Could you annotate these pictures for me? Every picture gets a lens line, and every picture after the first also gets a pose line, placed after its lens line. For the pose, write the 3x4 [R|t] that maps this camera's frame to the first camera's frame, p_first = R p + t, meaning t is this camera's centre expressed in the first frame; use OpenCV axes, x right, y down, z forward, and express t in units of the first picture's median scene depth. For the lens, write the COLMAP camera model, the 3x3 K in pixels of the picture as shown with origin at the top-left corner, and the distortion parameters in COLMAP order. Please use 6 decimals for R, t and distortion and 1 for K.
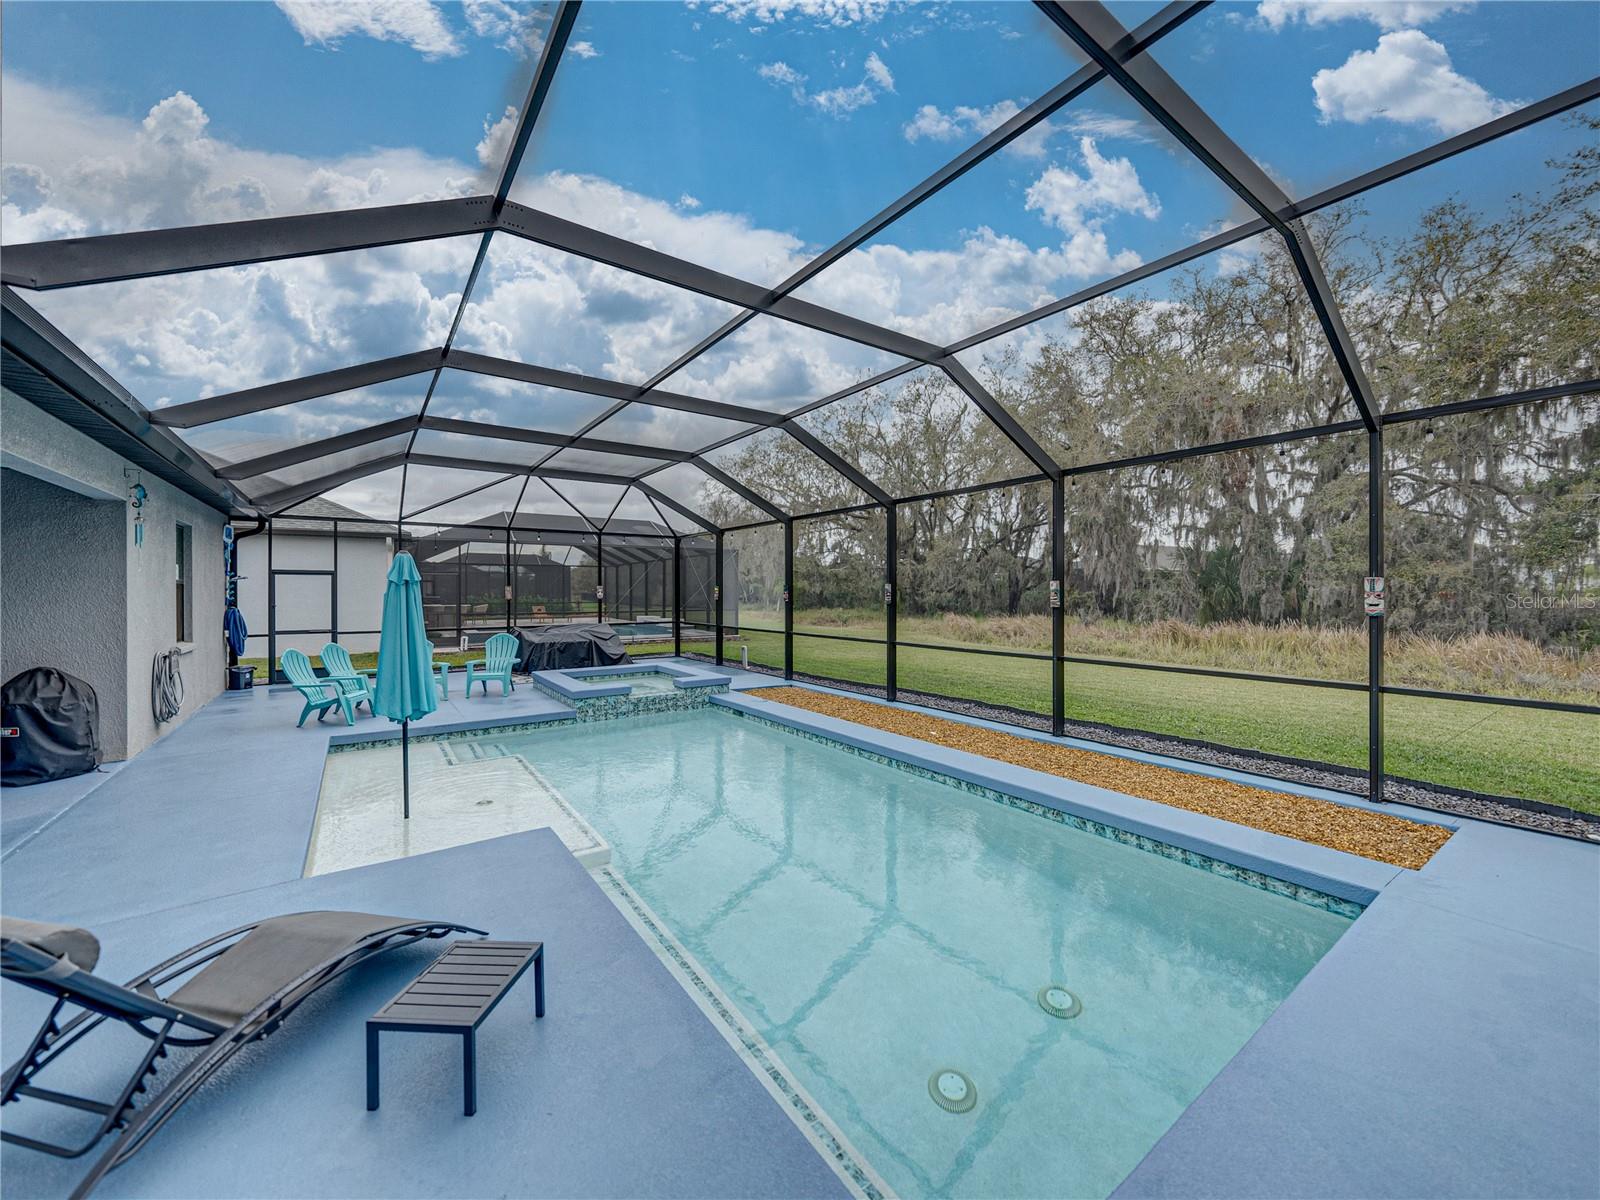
lens RADIAL K [[617.4, 0, 800.8], [0, 617.4, 591.7], [0, 0, 1]] dist [-0.003844, 0.000302]
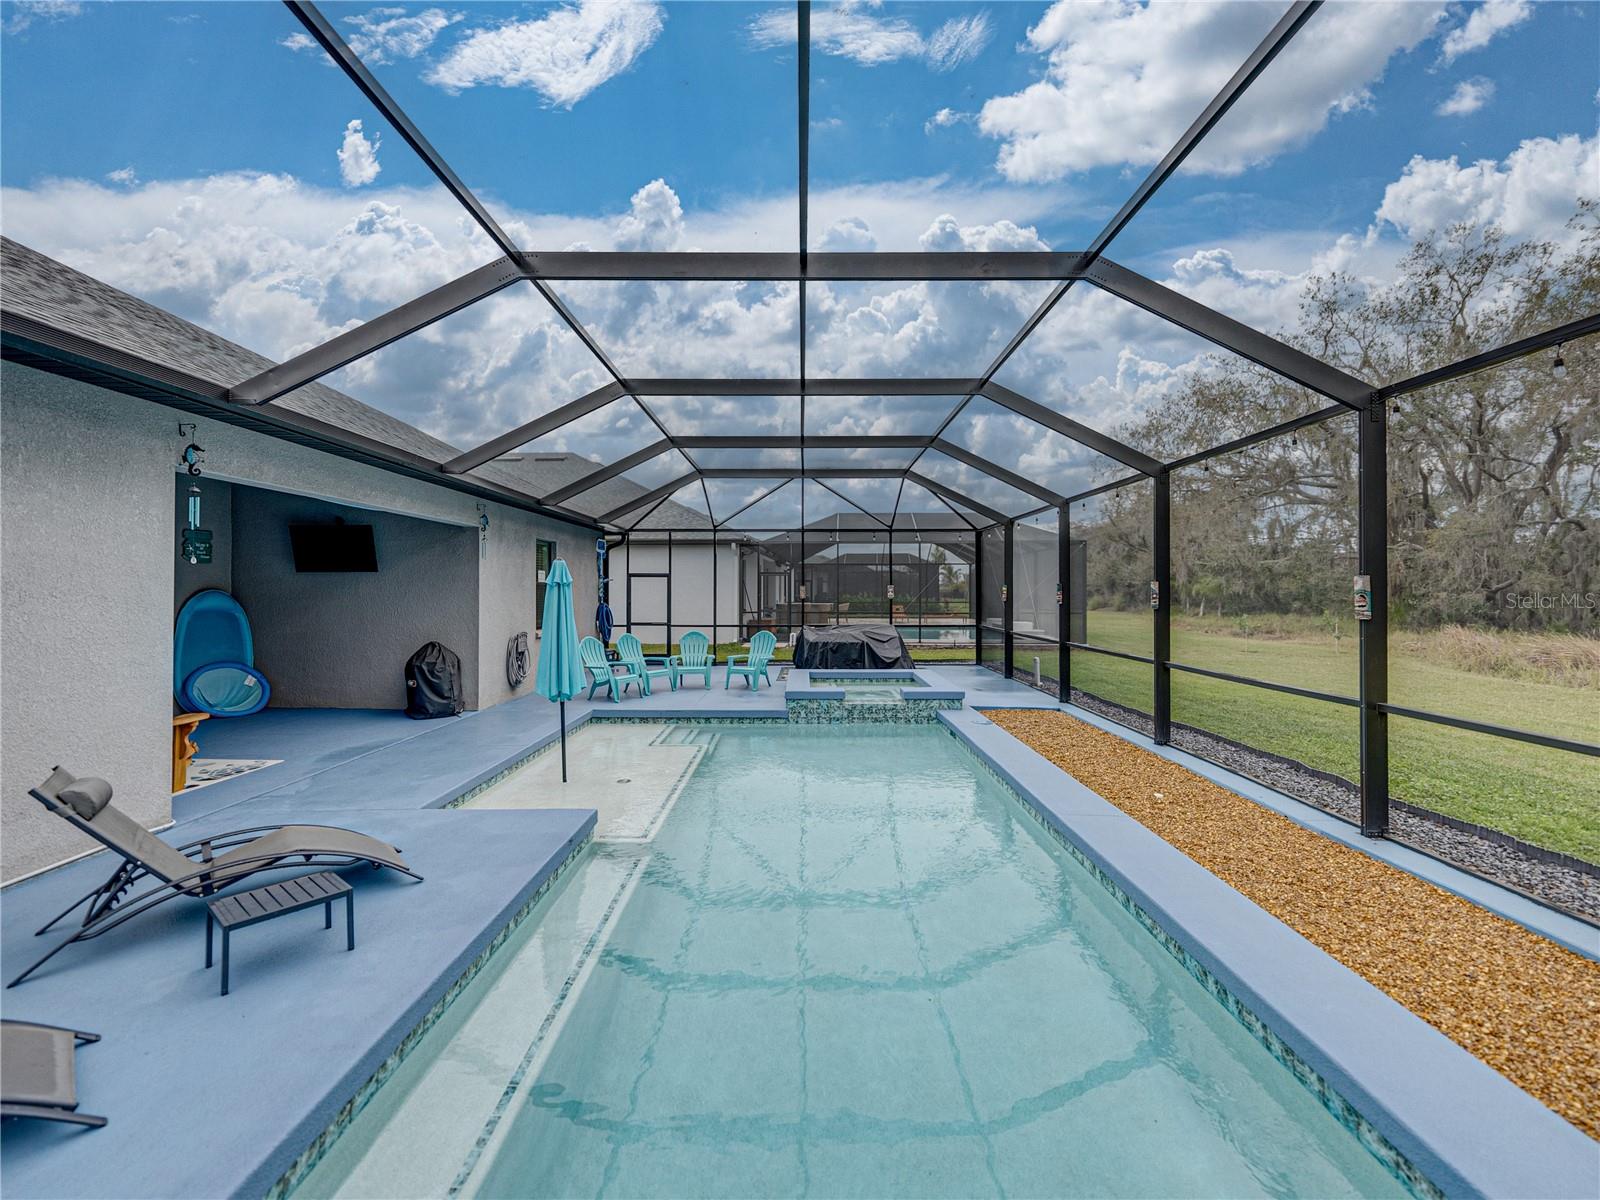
lens RADIAL K [[673.8, 0, 803.1], [0, 673.8, 584.6], [0, 0, 1]] dist [0.000465, -0.000677]
pose [[0.811759, -0.003858, -0.583980, 0.262174], [-0.001497, 0.999961, -0.008687, -0.001811], [0.583991, 0.007926, 0.811722, 0.111826]]
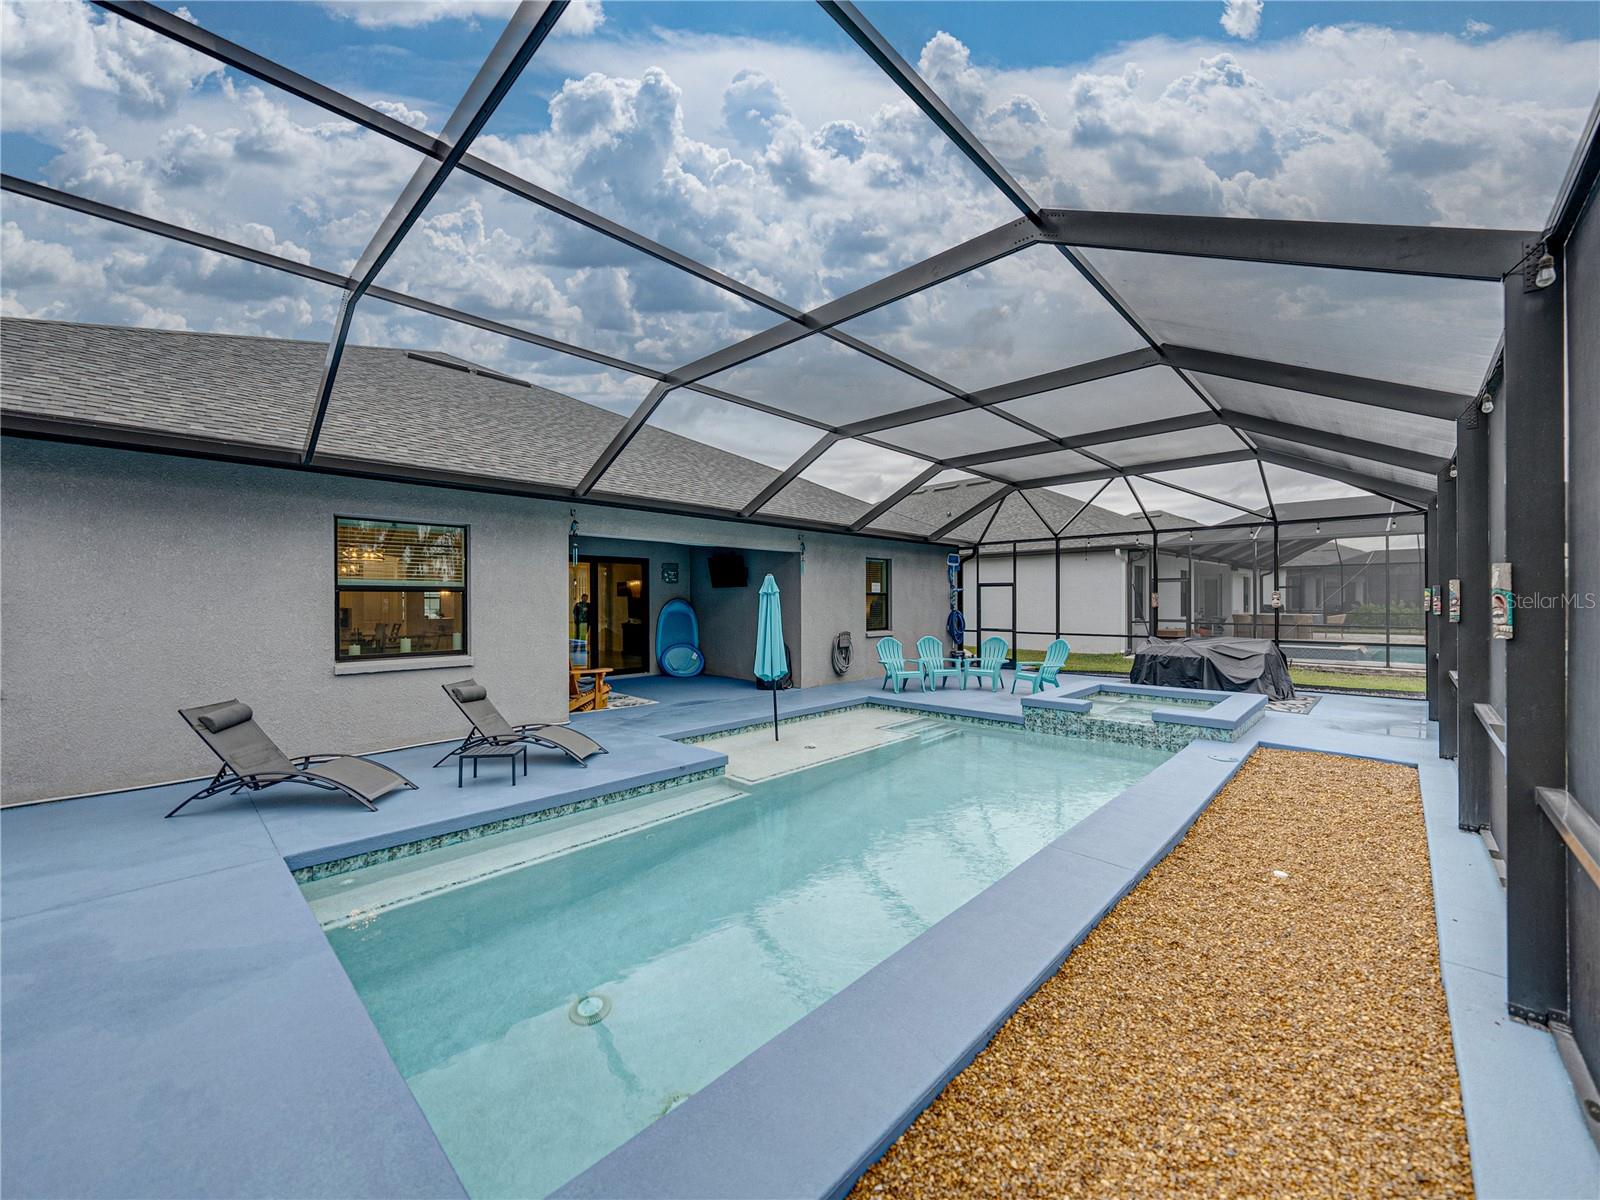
lens RADIAL K [[627.2, 0, 796.4], [0, 627.2, 598.8], [0, 0, 1]] dist [-0.000750, -0.000998]
pose [[0.181171, -0.003439, -0.983446, 0.511299], [0.002109, 0.999993, -0.003108, 0.002103], [0.983449, -0.001511, 0.181177, 0.401426]]
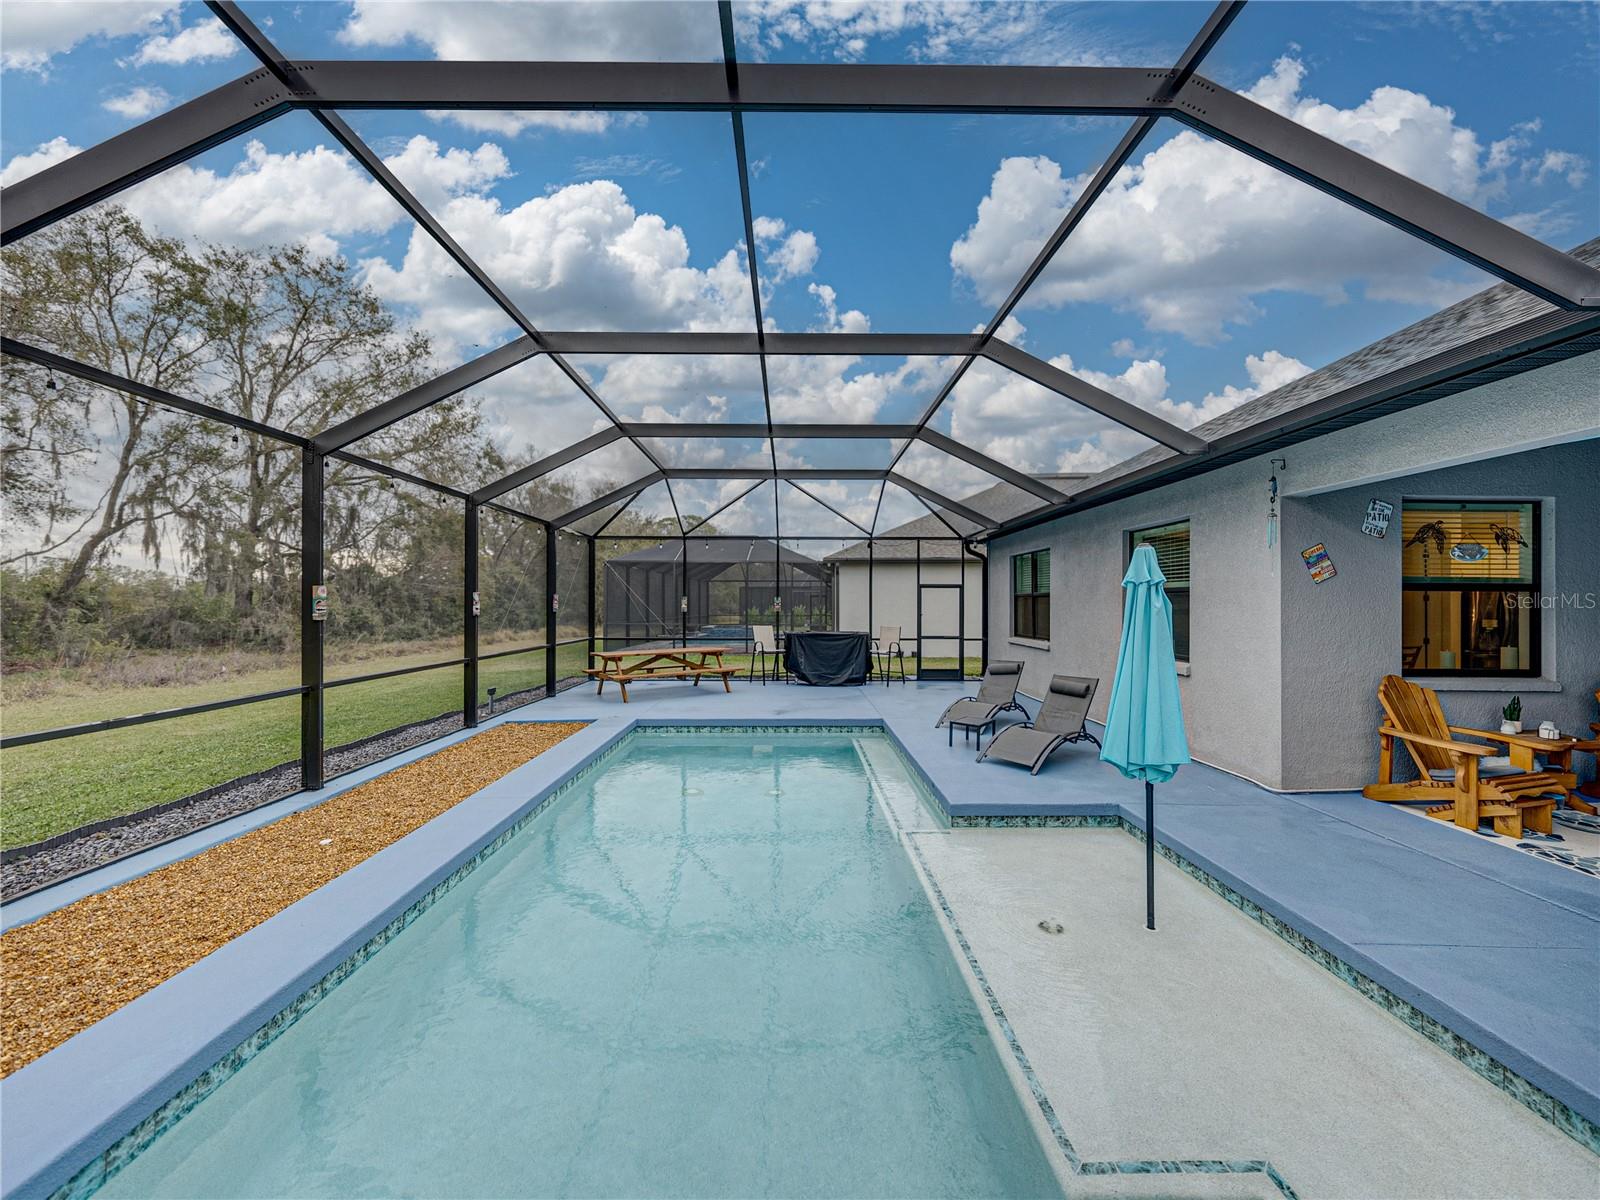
lens RADIAL K [[617.4, 0, 797.9], [0, 617.4, 605.5], [0, 0, 1]] dist [-0.003844, 0.000302]
pose [[-0.818600, -0.004056, 0.574350, -0.378119], [-0.002008, 0.999989, 0.004198, 0.001891], [-0.574361, 0.002283, -0.818599, 0.953109]]
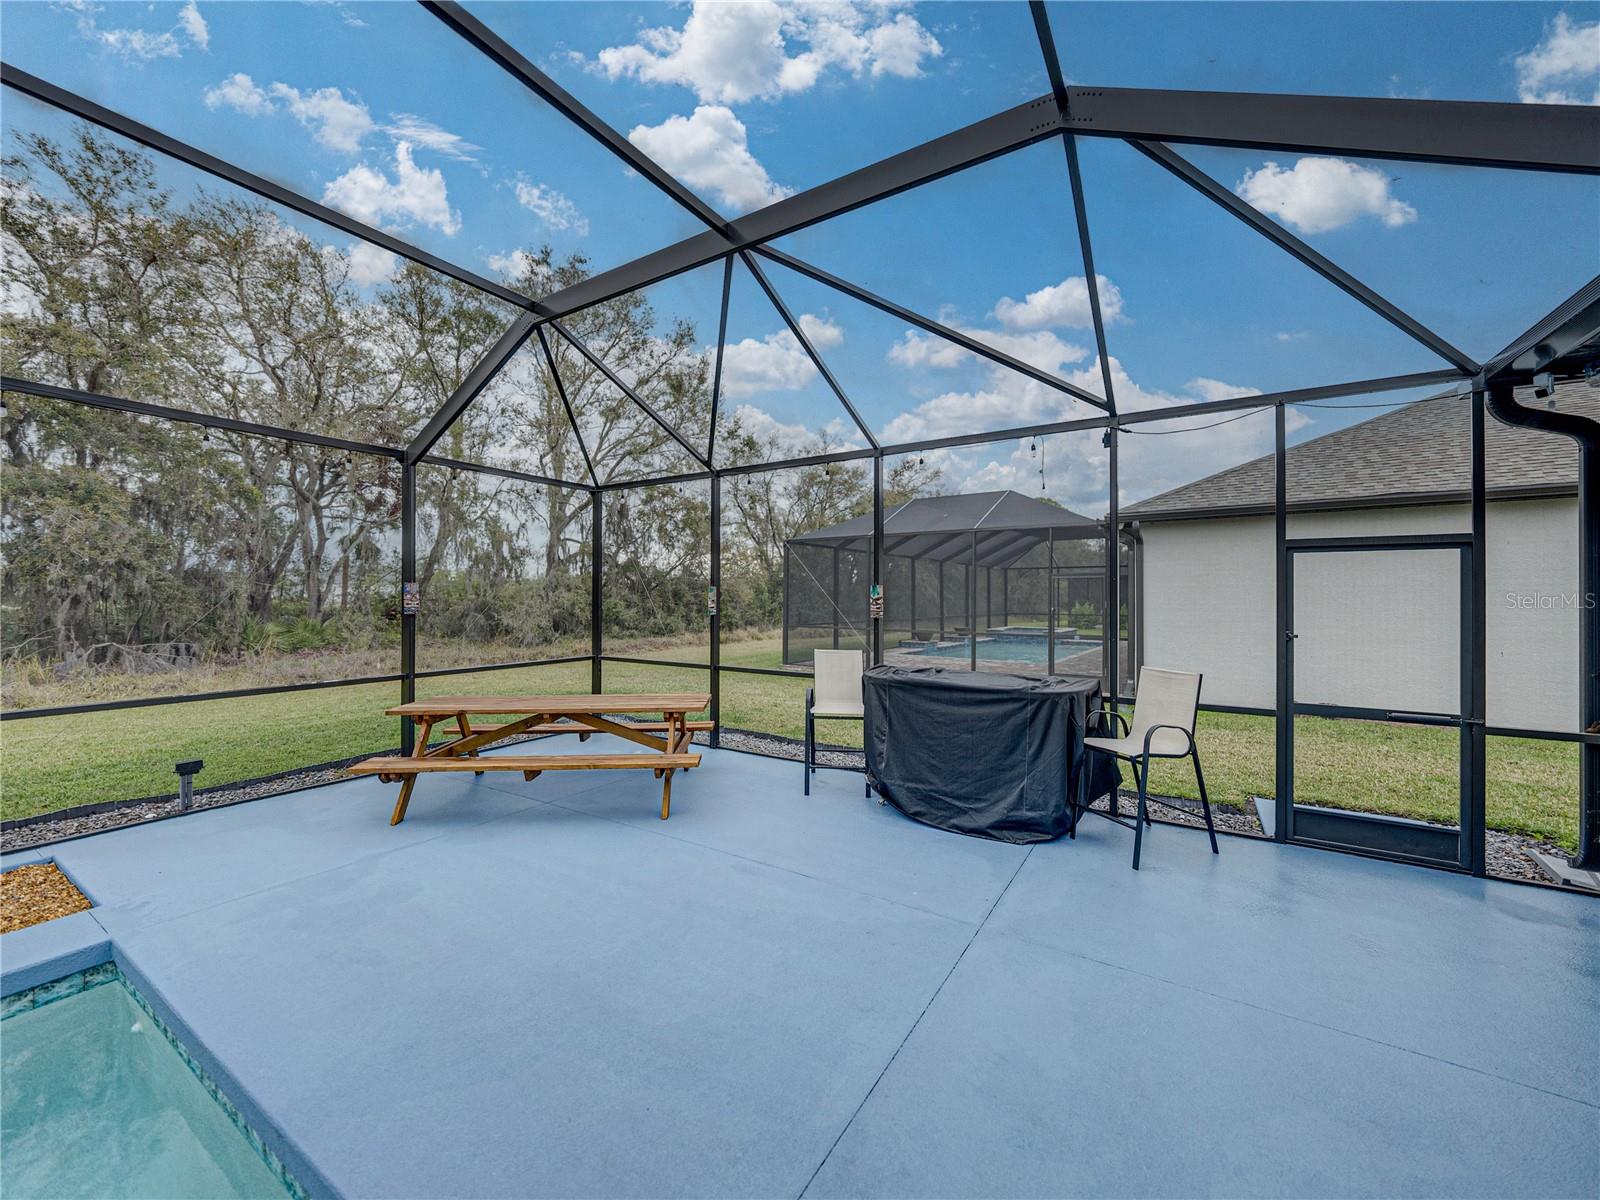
lens RADIAL K [[617.4, 0, 801.4], [0, 617.4, 595.7], [0, 0, 1]] dist [-0.003844, 0.000302]
pose [[-0.381188, -0.000603, 0.924497, -0.081405], [-0.002345, 0.999997, -0.000314, -0.000296], [-0.924495, -0.002288, -0.381188, 0.150089]]
